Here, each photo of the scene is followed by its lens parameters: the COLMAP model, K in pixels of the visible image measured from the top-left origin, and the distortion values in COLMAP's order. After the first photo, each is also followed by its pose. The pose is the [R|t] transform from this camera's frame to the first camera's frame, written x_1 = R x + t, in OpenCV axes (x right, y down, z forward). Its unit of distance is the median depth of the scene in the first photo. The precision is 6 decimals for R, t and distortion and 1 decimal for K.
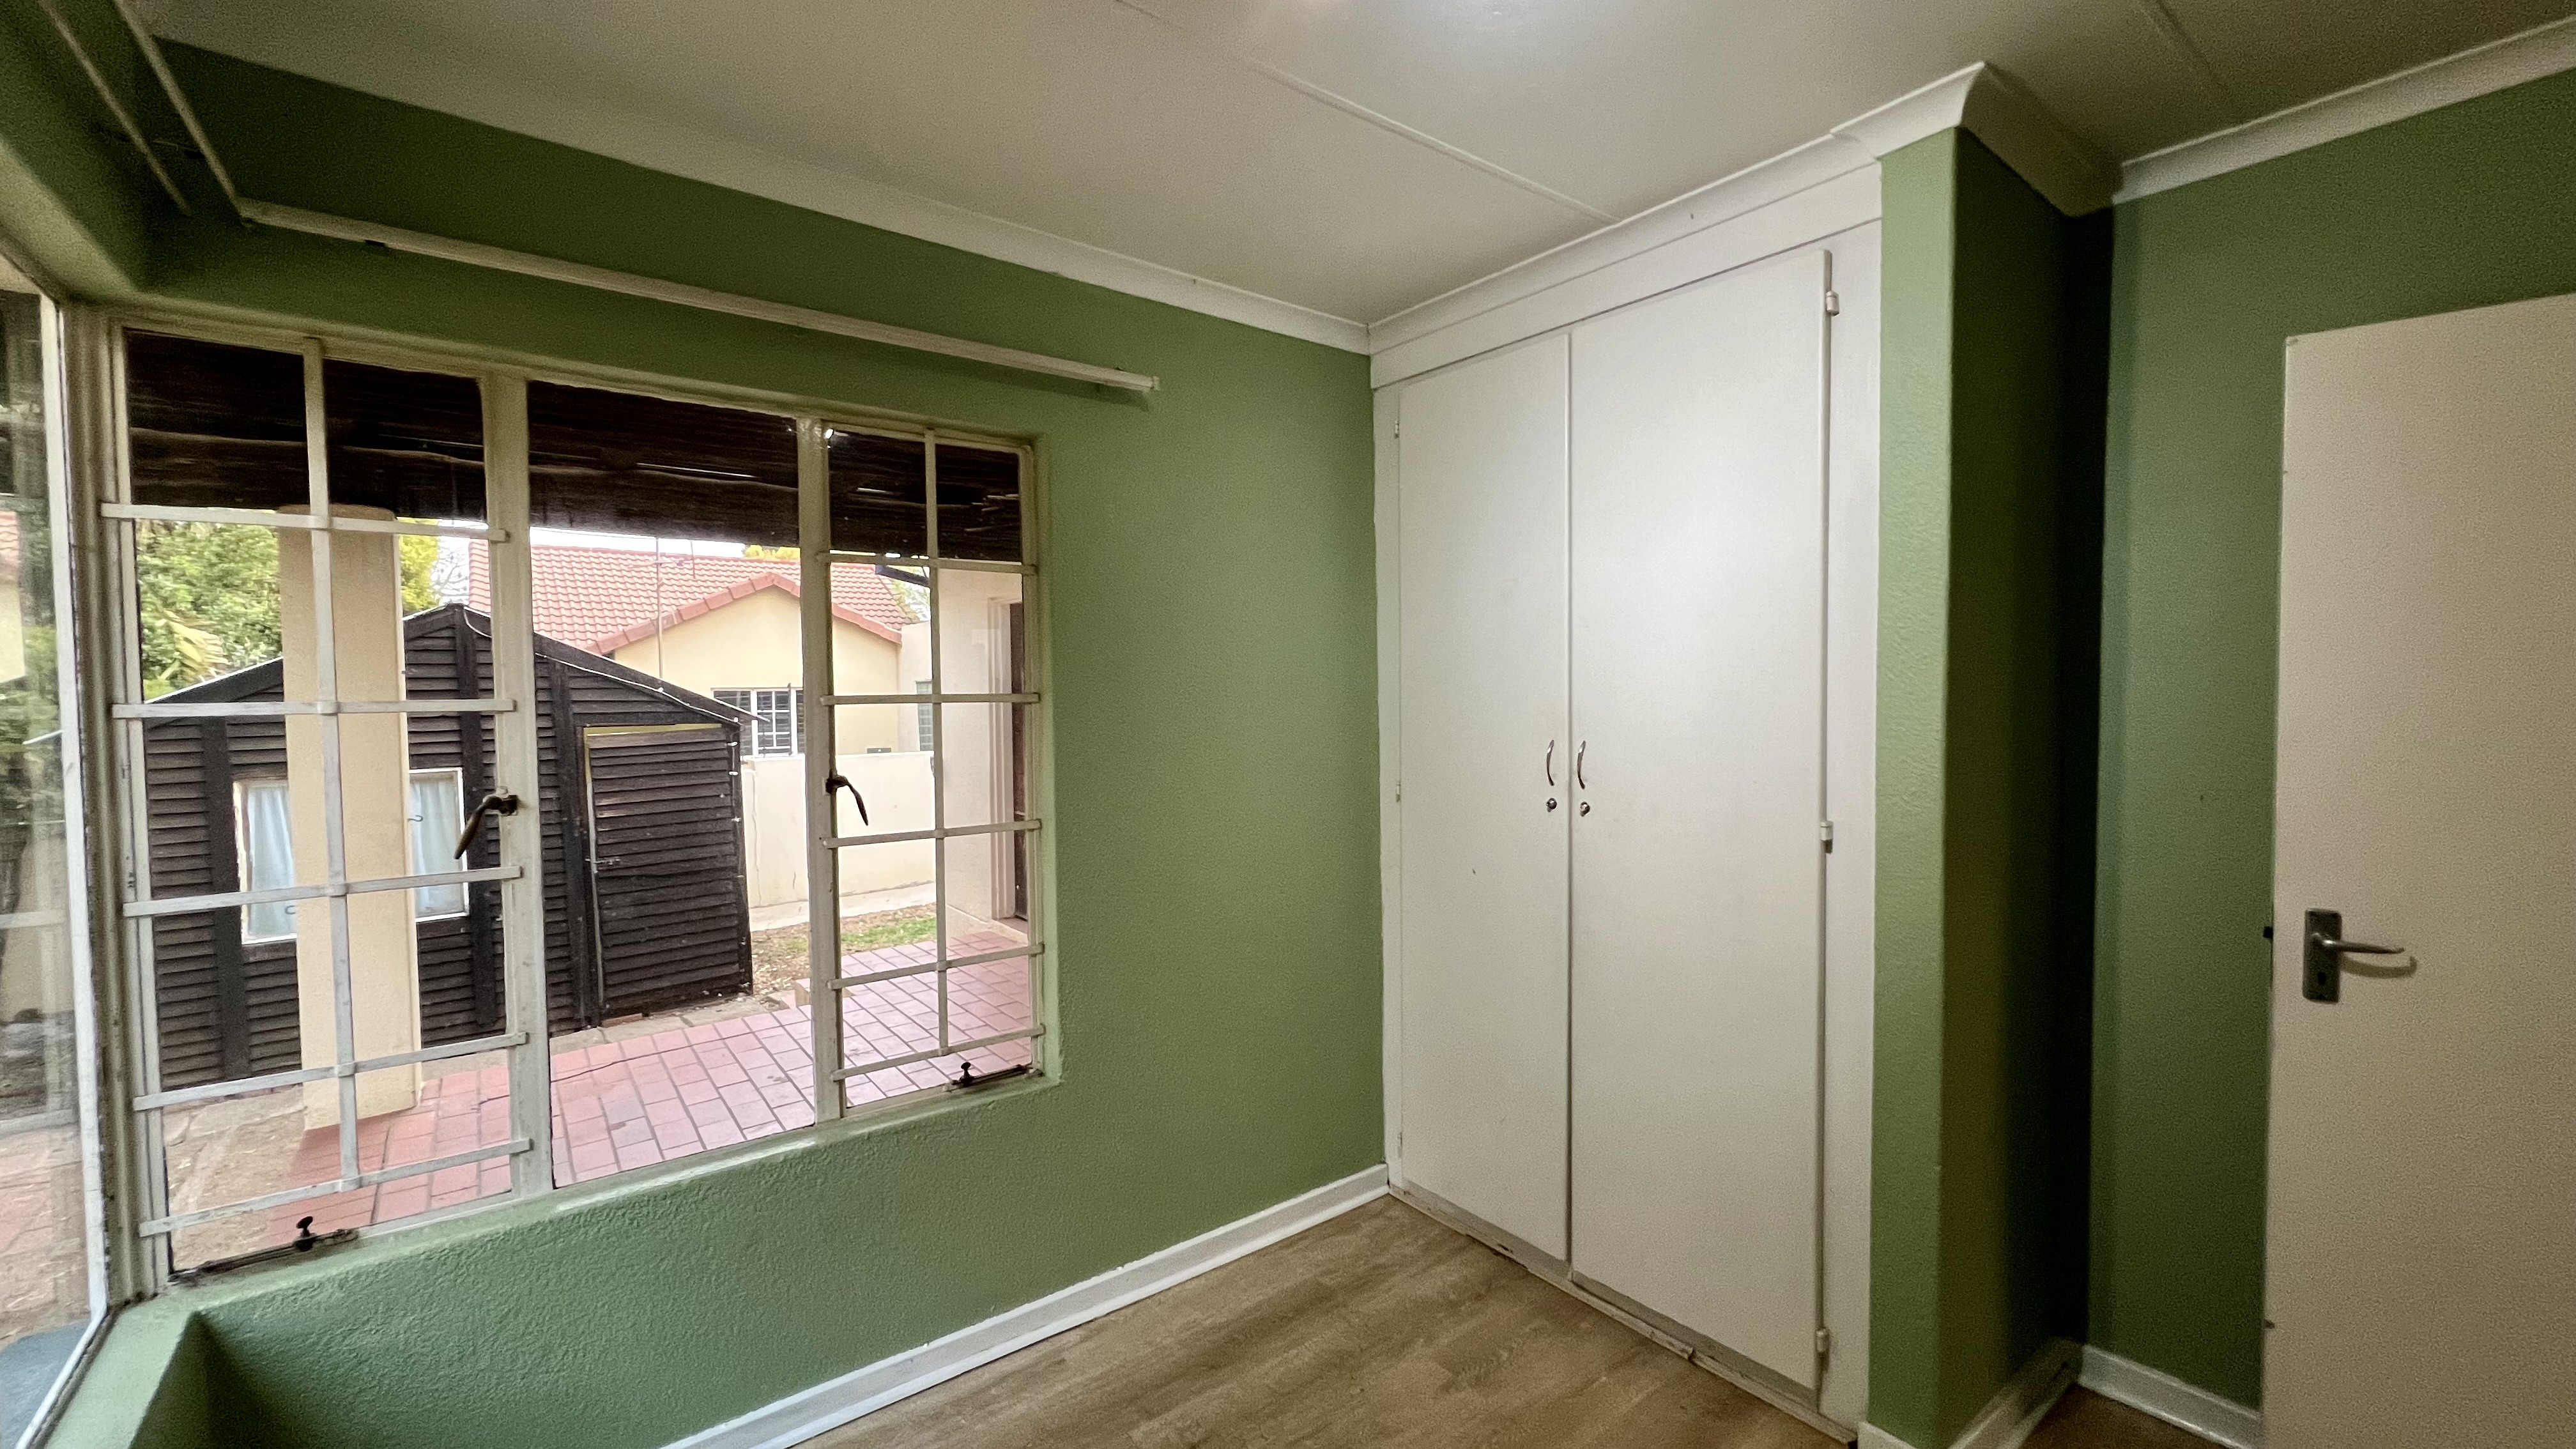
lens RADIAL K [[1029.1, 0, 1284.9], [0, 1029.1, 724.5], [0, 0, 1]] dist [0.001896, 0.000608]
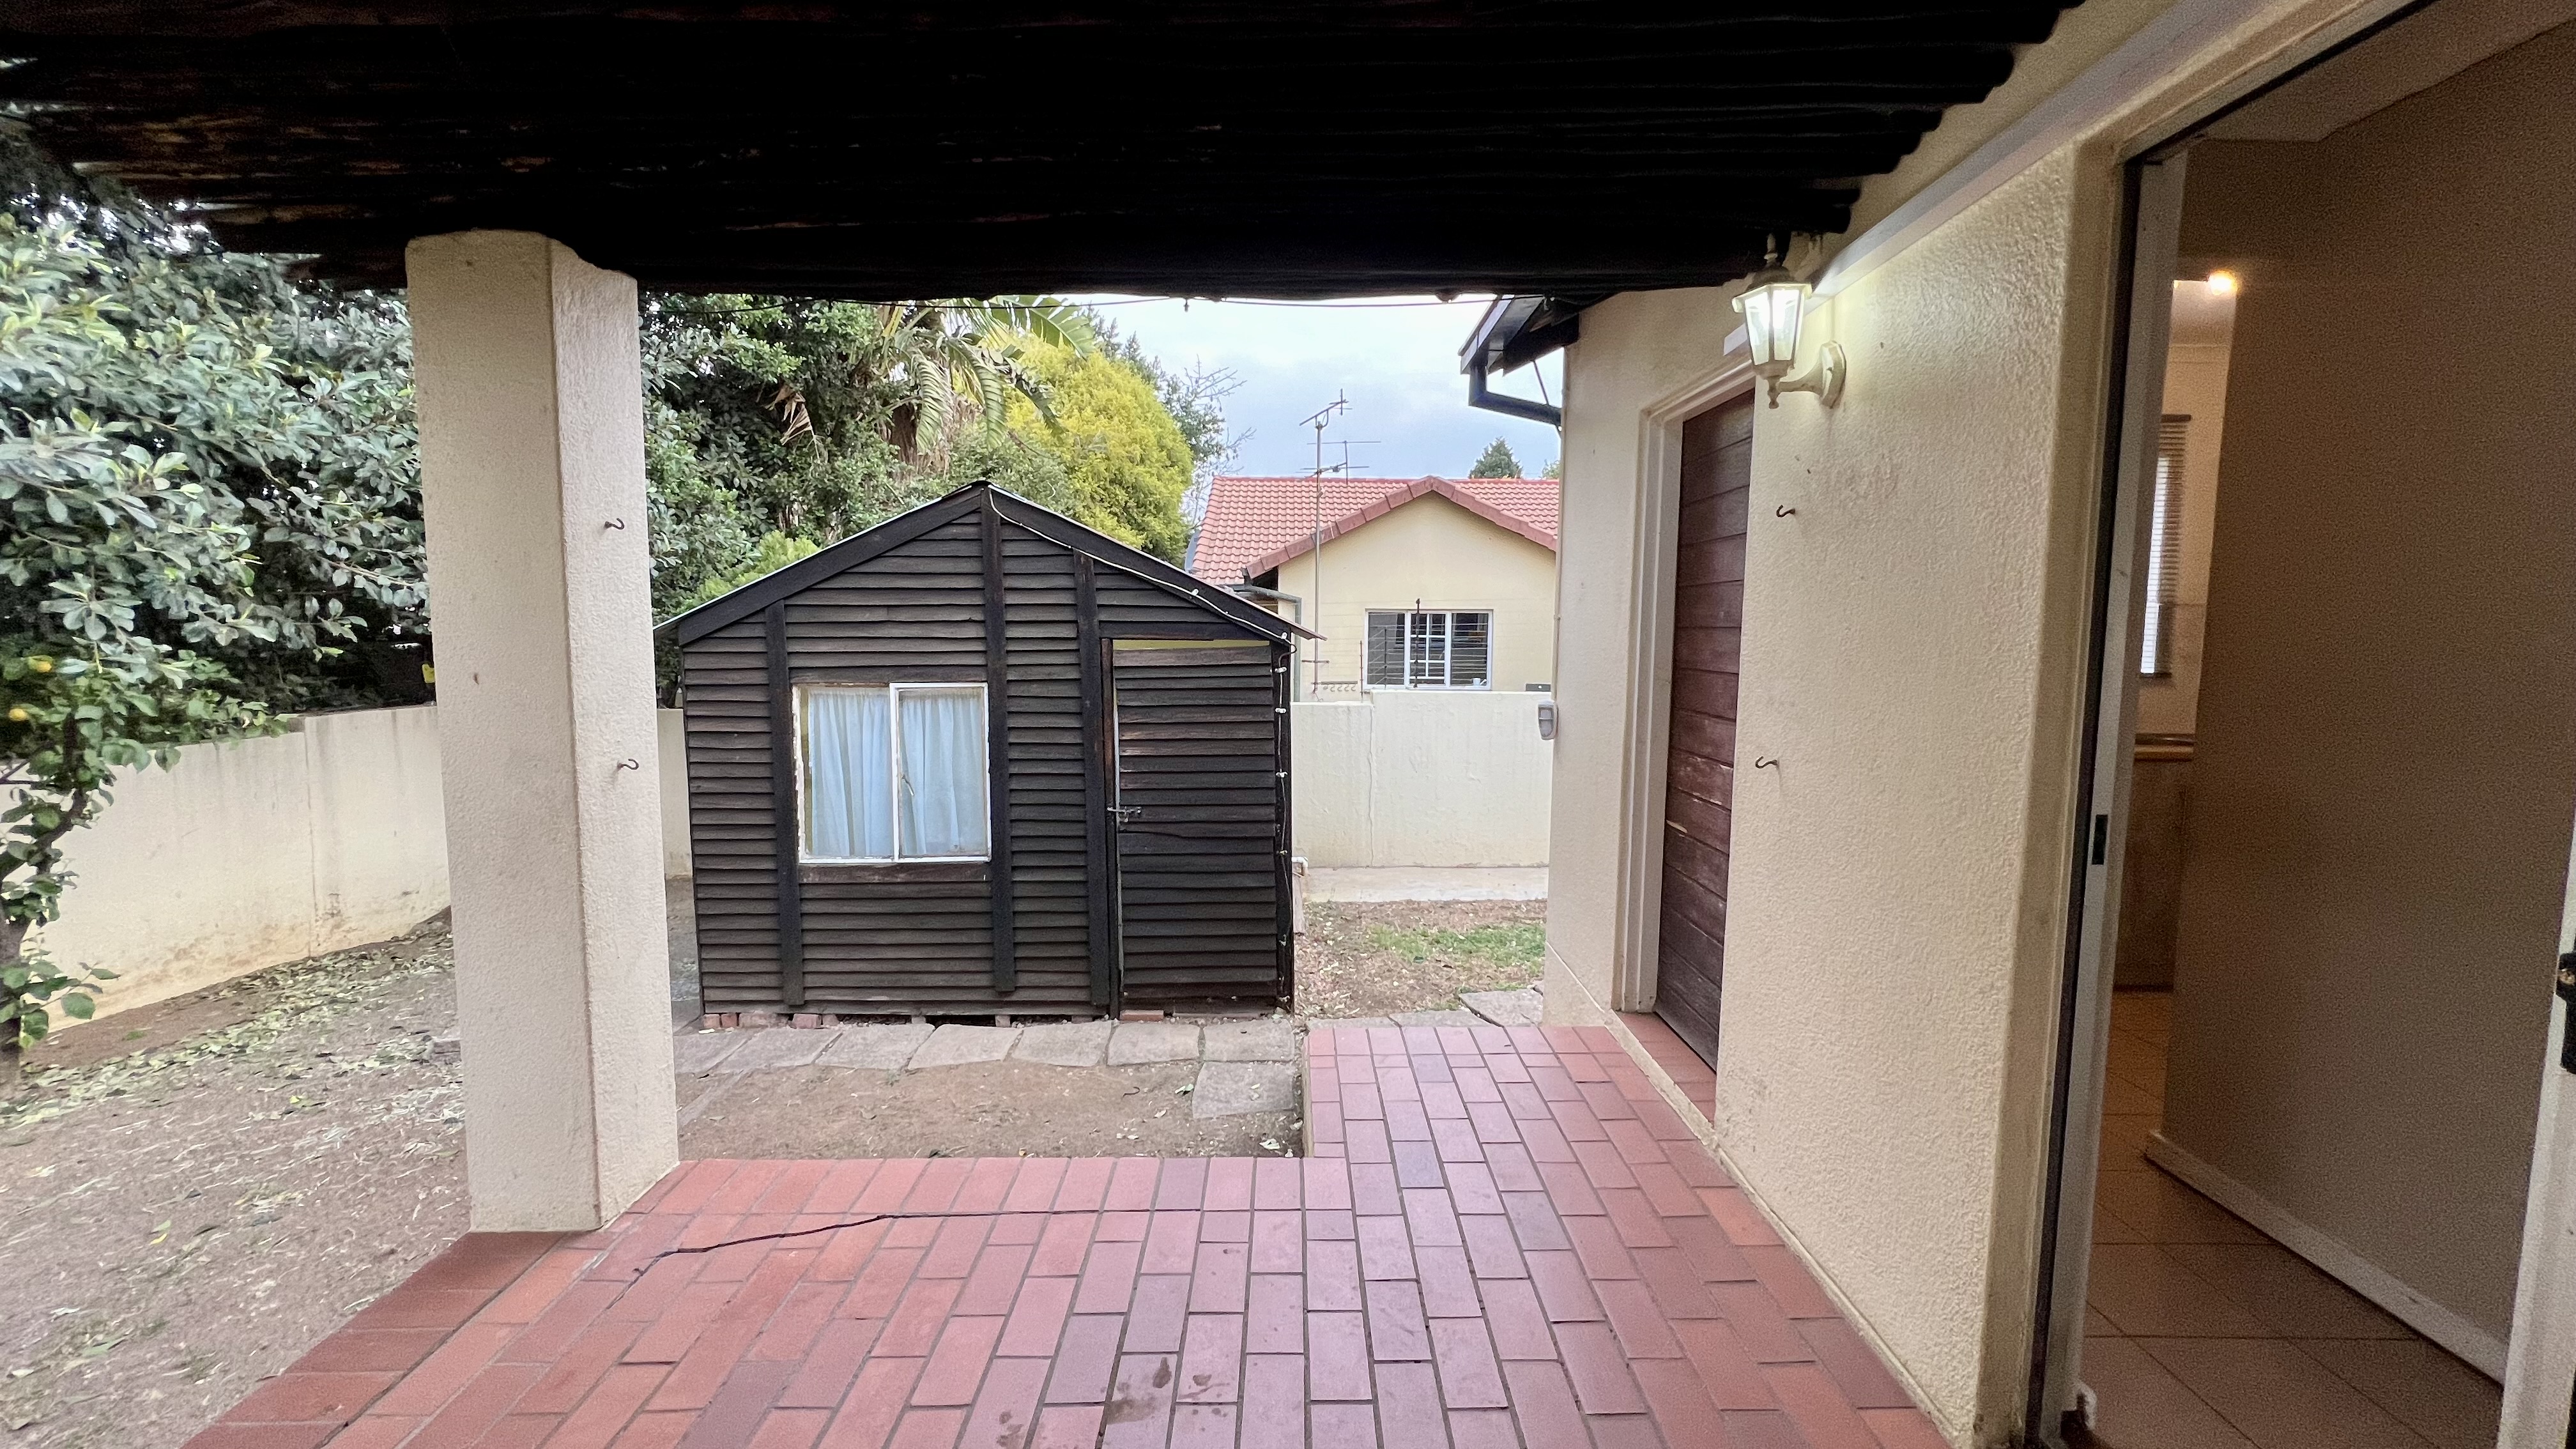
lens RADIAL K [[1029.1, 0, 1284.9], [0, 1029.1, 724.5], [0, 0, 1]] dist [0.001896, 0.000608]
pose [[0.787200, 0.075094, -0.612109, -0.093377], [-0.038138, 0.996587, 0.073215, 0.004737], [0.615517, -0.034290, 0.787377, 0.450312]]
